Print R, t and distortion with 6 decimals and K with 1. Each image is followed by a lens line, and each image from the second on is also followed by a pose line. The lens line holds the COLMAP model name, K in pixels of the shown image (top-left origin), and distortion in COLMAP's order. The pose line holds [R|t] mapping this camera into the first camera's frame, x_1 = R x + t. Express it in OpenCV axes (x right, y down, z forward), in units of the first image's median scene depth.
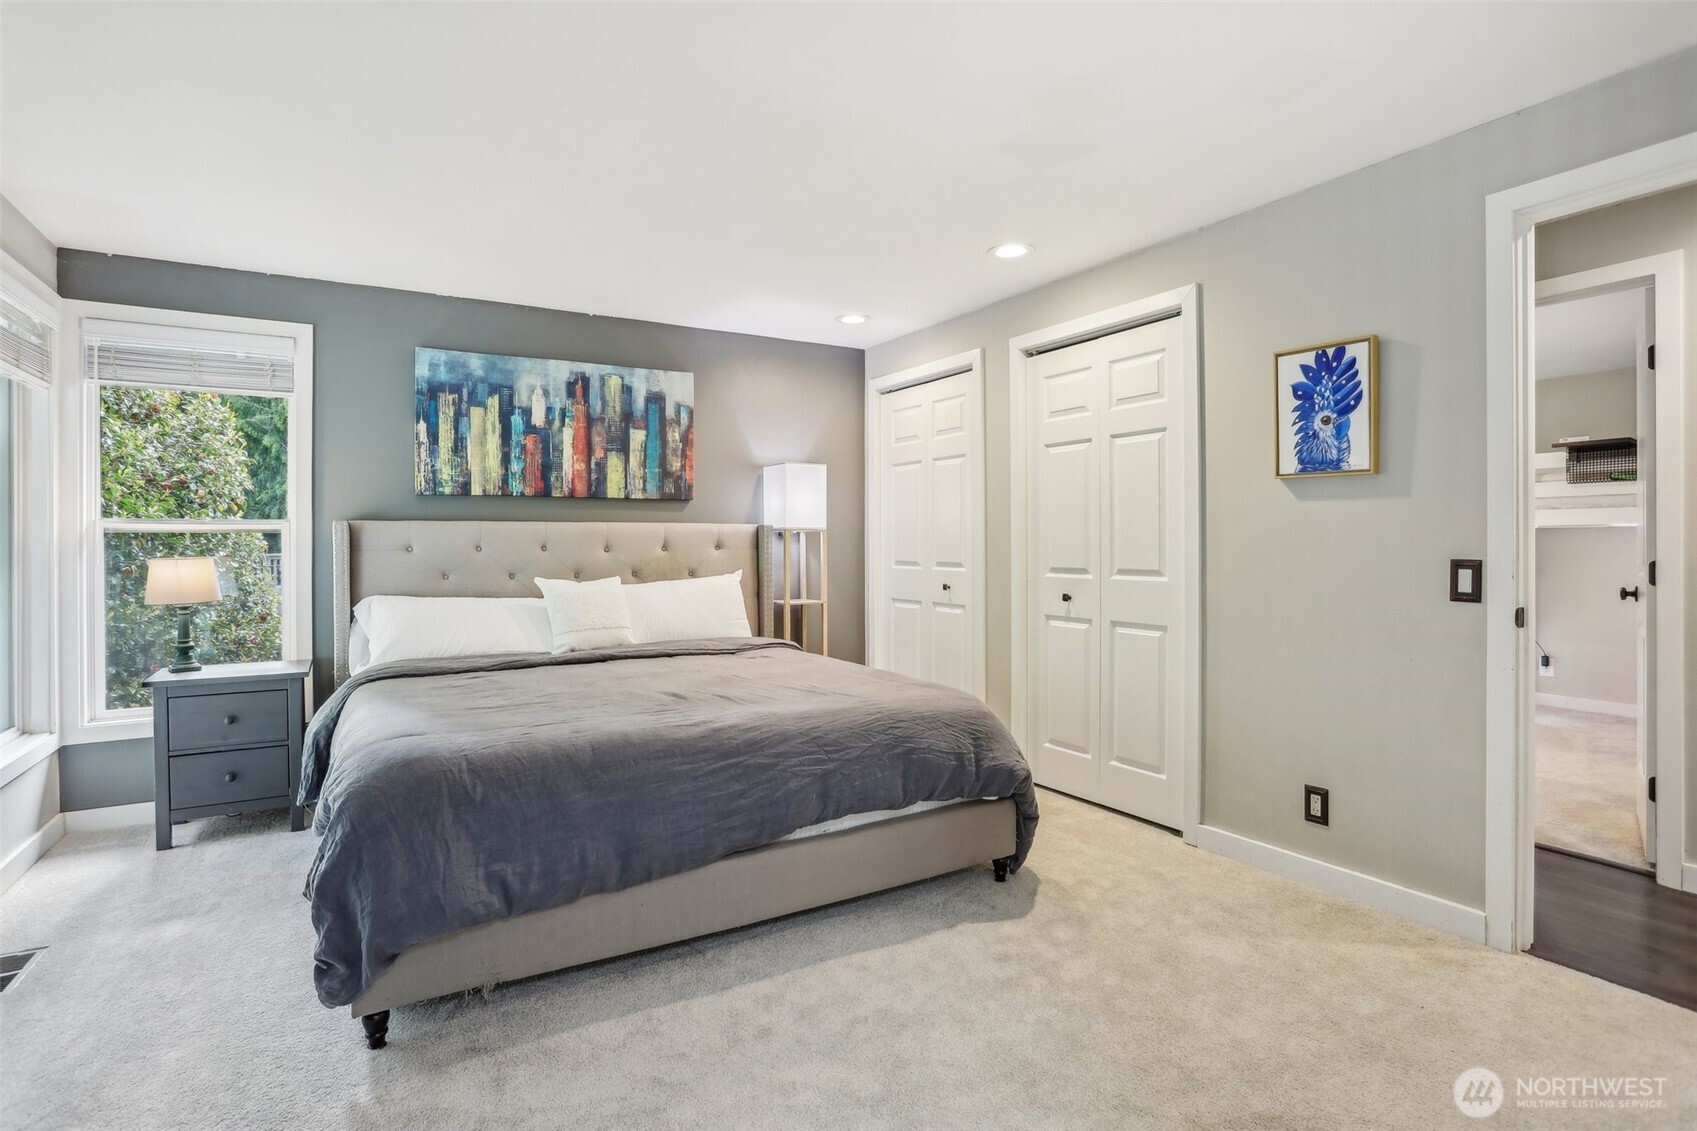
lens RADIAL K [[832.5, 0, 837.1], [0, 832.5, 540.9], [0, 0, 1]] dist [-0.044187, 0.009932]
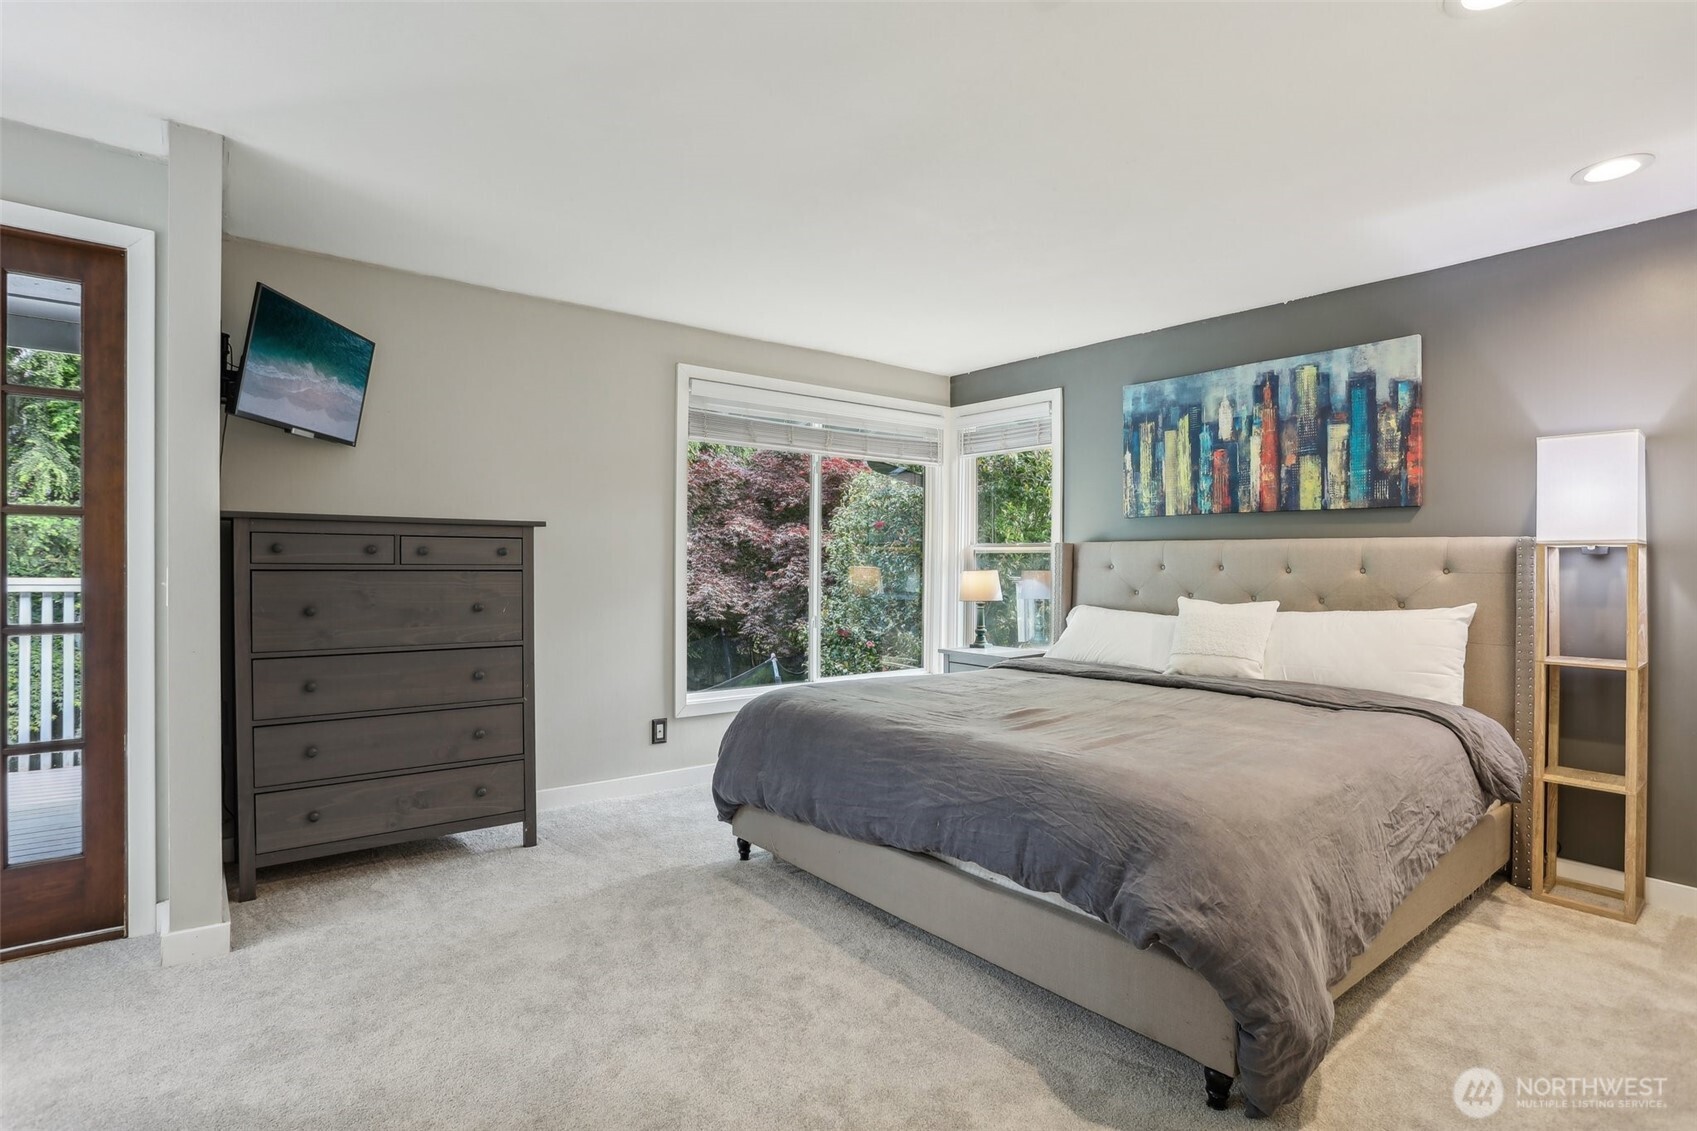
lens RADIAL K [[832.5, 0, 847.7], [0, 832.5, 569.0], [0, 0, 1]] dist [-0.044187, 0.009932]
pose [[0.161492, 0.015685, -0.986749, 0.505450], [-0.005440, 0.999873, 0.015004, -0.001307], [0.986859, 0.002945, 0.161556, 0.413610]]
